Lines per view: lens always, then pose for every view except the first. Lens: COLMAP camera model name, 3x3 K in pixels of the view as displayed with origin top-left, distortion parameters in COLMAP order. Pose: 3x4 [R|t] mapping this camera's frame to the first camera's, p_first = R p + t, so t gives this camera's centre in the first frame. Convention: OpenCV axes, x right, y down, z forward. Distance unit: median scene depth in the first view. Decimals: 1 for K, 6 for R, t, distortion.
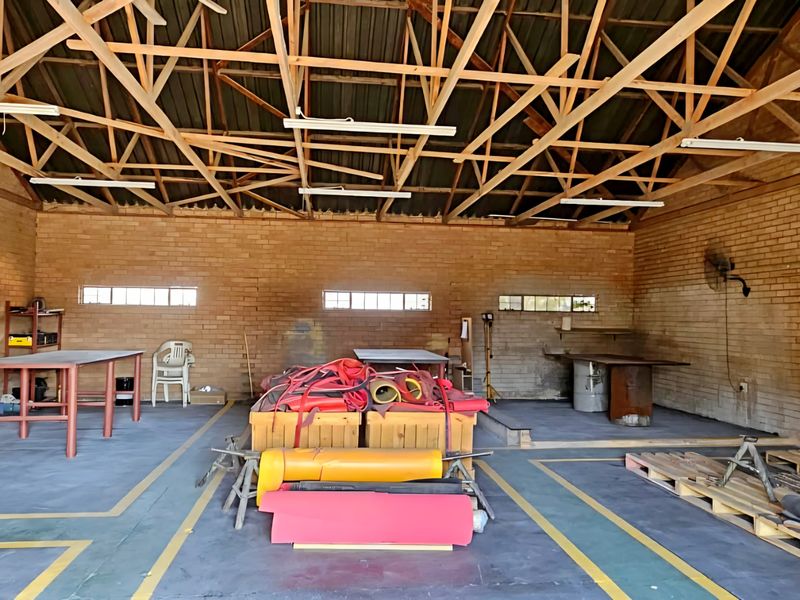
lens RADIAL K [[614.7, 0, 400.0], [0, 614.7, 300.0], [0, 0, 1]] dist [-0.006817, 0.009628]
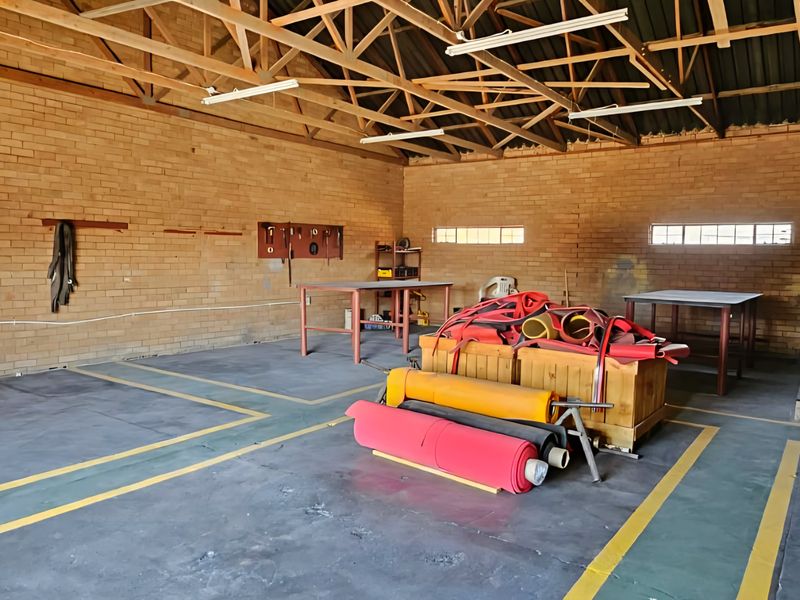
lens RADIAL K [[614.7, 0, 400.0], [0, 614.7, 300.0], [0, 0, 1]] dist [-0.006817, 0.009628]
pose [[0.734538, 0.047976, -0.676869, 0.223952], [0.013101, 0.996309, 0.084836, 0.014043], [0.678441, -0.071183, 0.731199, 0.093690]]
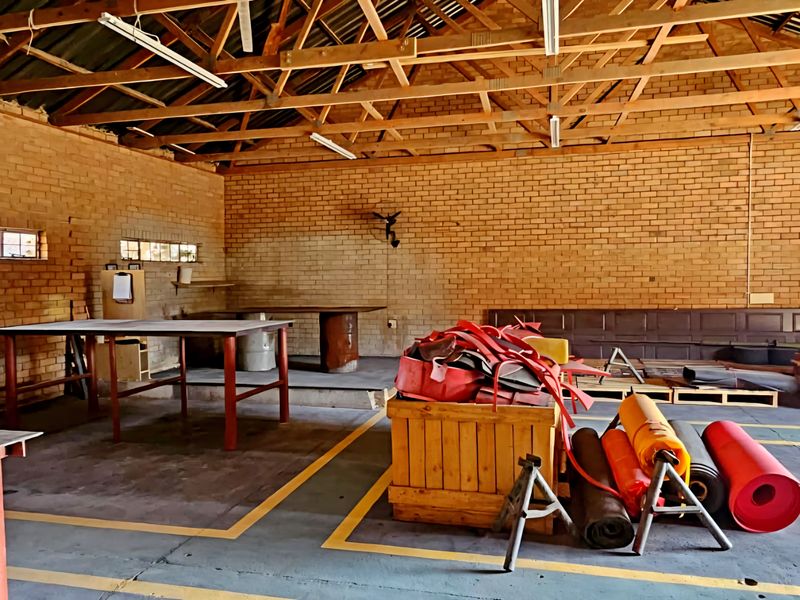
lens RADIAL K [[614.7, 0, 400.0], [0, 614.7, 300.0], [0, 0, 1]] dist [-0.006817, 0.009628]
pose [[0.355849, -0.057647, 0.932764, -0.433298], [-0.008651, 0.997850, 0.064969, 0.014718], [-0.934503, -0.031188, 0.354585, 0.450498]]
